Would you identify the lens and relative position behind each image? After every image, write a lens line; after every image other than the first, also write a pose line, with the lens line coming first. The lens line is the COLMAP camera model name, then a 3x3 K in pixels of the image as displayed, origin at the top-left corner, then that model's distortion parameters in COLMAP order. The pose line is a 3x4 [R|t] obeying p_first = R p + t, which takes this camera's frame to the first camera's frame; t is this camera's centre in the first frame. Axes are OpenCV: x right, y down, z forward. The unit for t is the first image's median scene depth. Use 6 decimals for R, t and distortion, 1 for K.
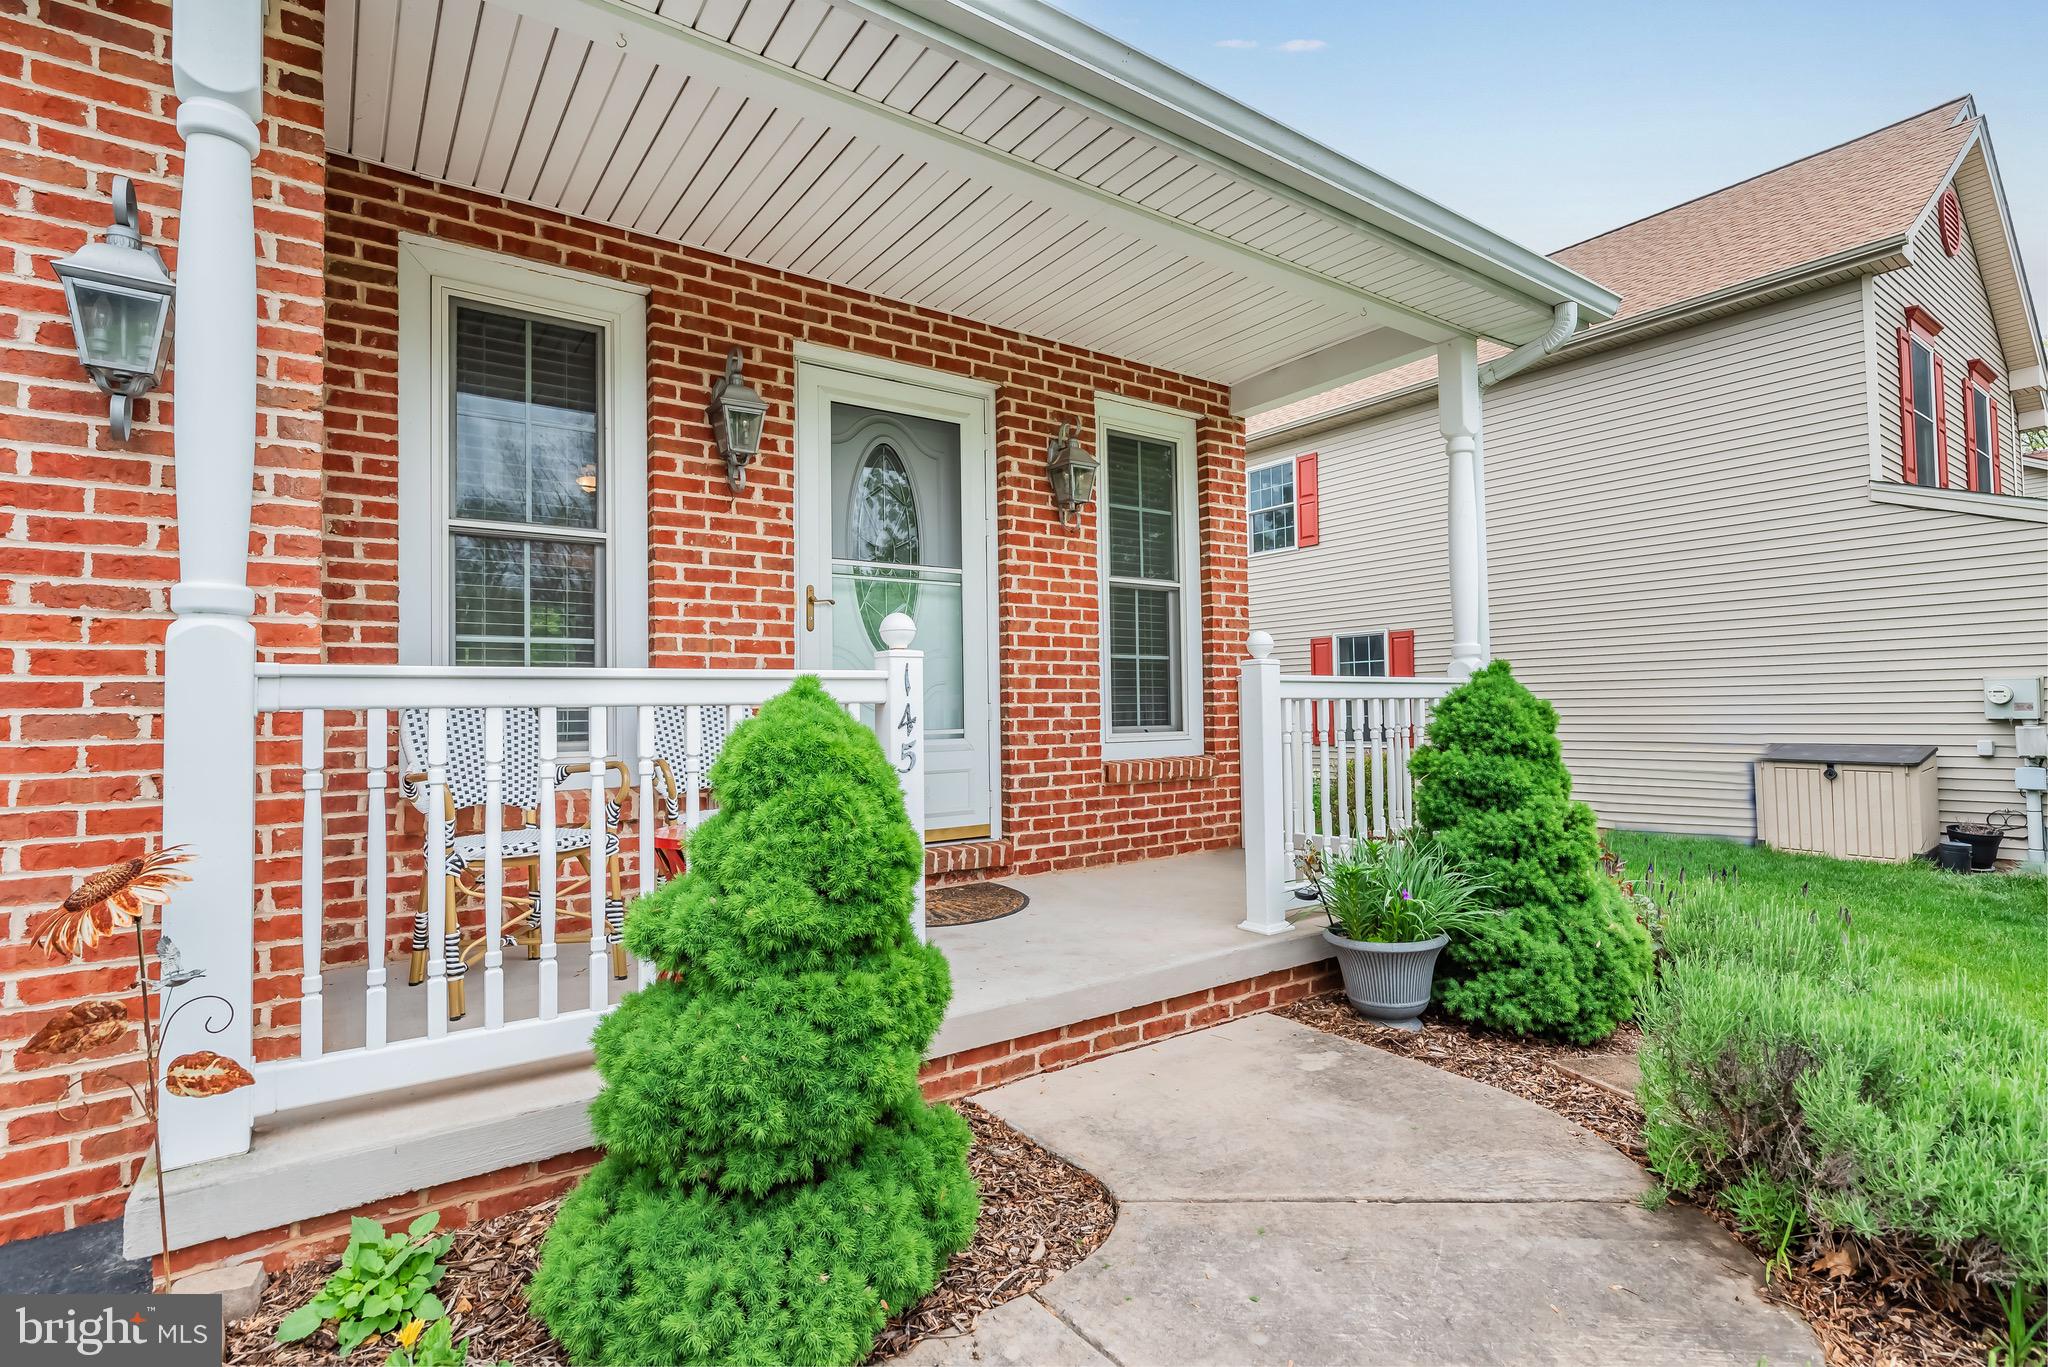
lens RADIAL K [[1001.2, 0, 1057.2], [0, 1001.2, 683.6], [0, 0, 1]] dist [-0.002831, 0.001252]
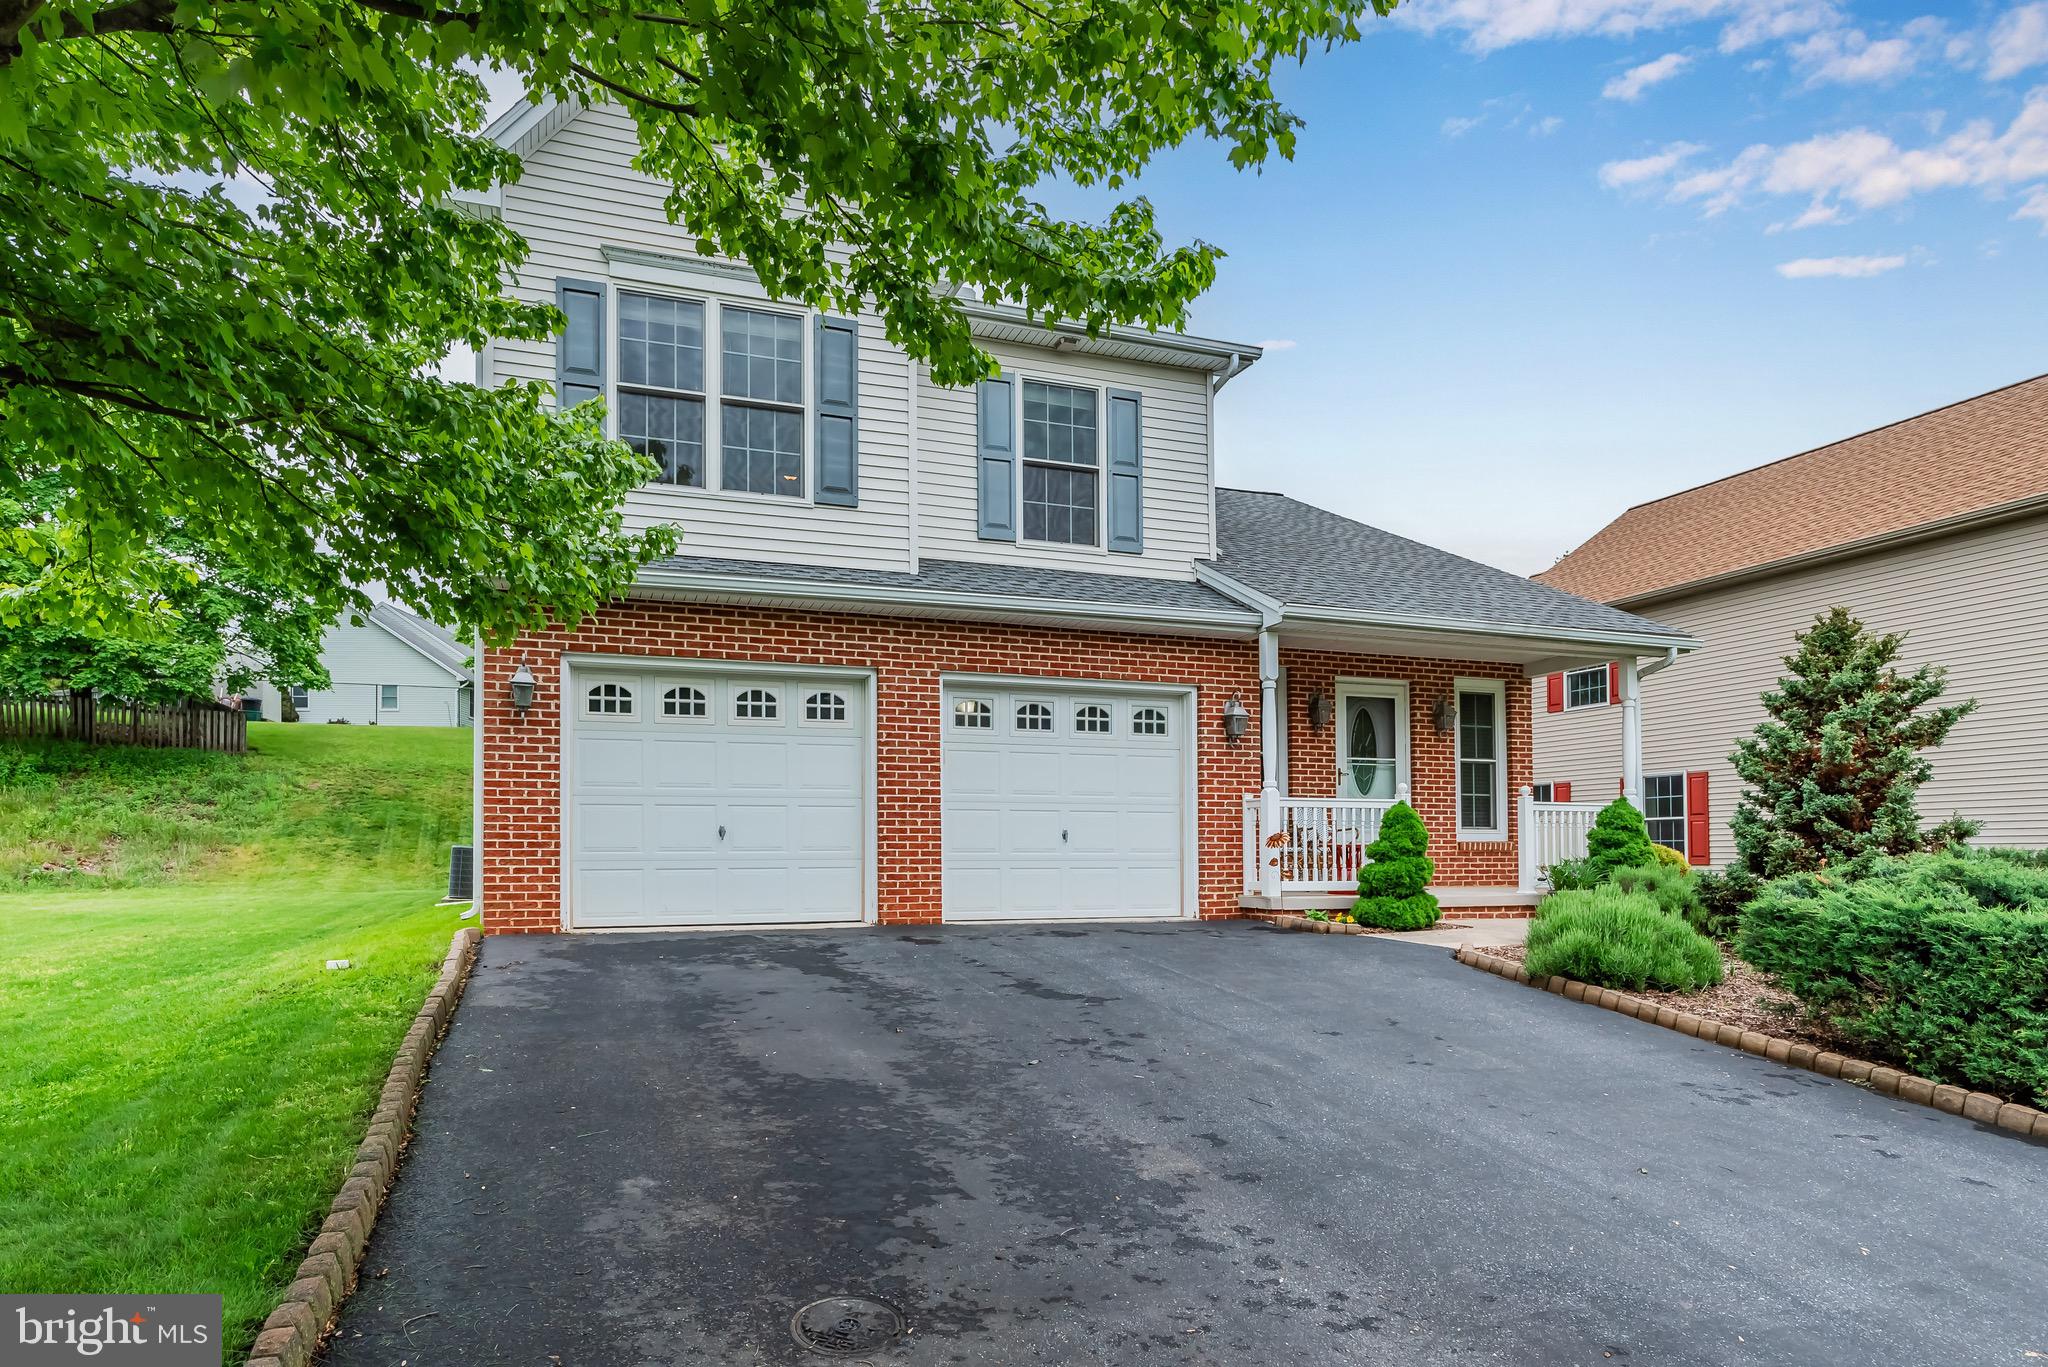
lens RADIAL K [[1120.7, 0, 973.1], [0, 1120.7, 817.4], [0, 0, 1]] dist [0.001275, -0.000310]
pose [[0.946590, 0.004585, -0.322408, -0.184944], [-0.005882, 0.999978, -0.003051, 0.041045], [0.322386, 0.004785, 0.946596, -1.860028]]
